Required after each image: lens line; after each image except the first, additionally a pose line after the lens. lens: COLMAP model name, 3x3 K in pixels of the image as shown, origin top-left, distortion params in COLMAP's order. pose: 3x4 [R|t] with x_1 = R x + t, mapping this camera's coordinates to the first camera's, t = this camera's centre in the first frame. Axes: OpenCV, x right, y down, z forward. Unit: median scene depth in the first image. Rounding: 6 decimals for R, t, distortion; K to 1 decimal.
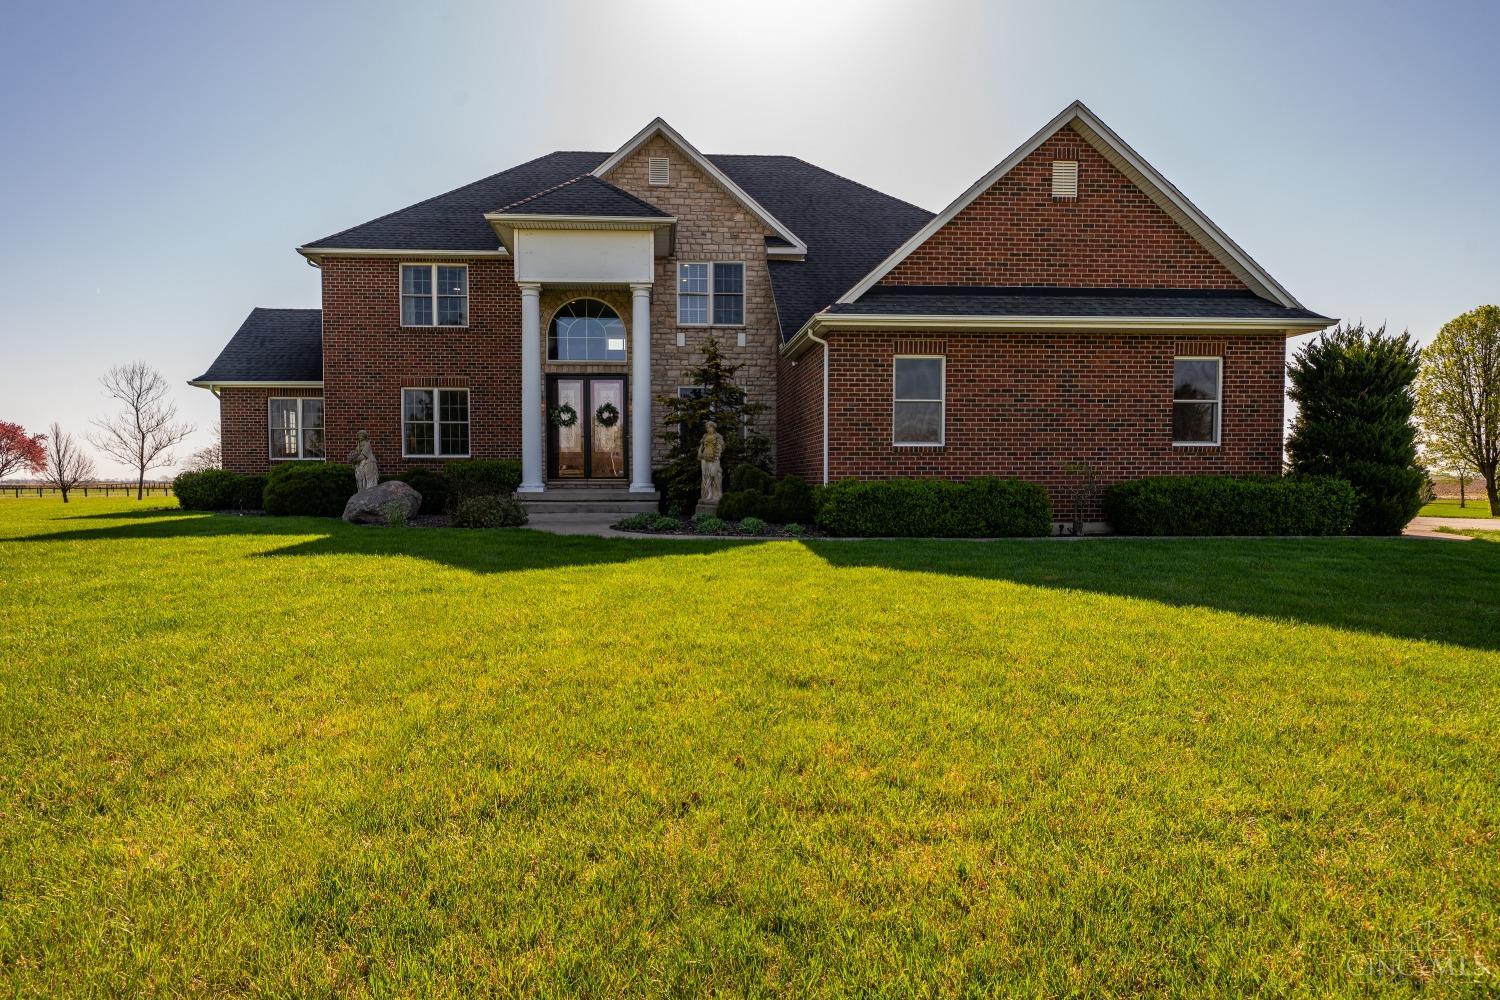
lens RADIAL K [[780.4, 0, 749.9], [0, 780.4, 499.8], [0, 0, 1]] dist [-0.012073, -0.000088]
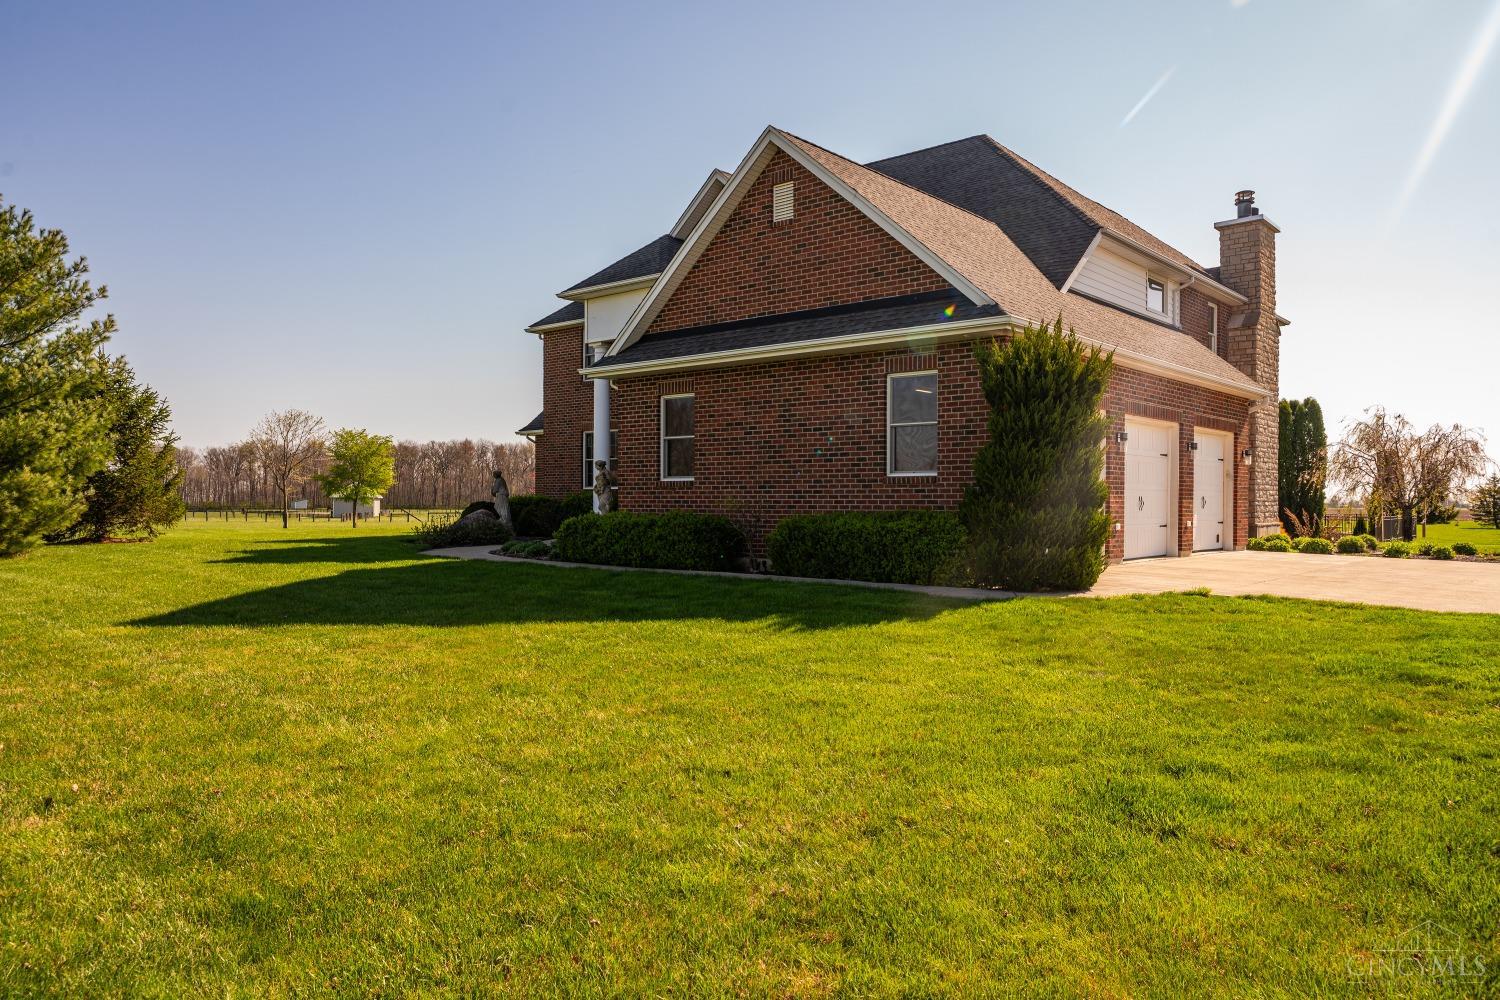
lens RADIAL K [[1030.4, 0, 750.1], [0, 1030.4, 499.9], [0, 0, 1]] dist [-0.003618, -0.000071]
pose [[0.719280, 0.002567, -0.694715, 1.254714], [-0.029427, 0.999208, -0.026776, -0.008190], [0.694096, 0.039703, 0.718786, 0.067759]]
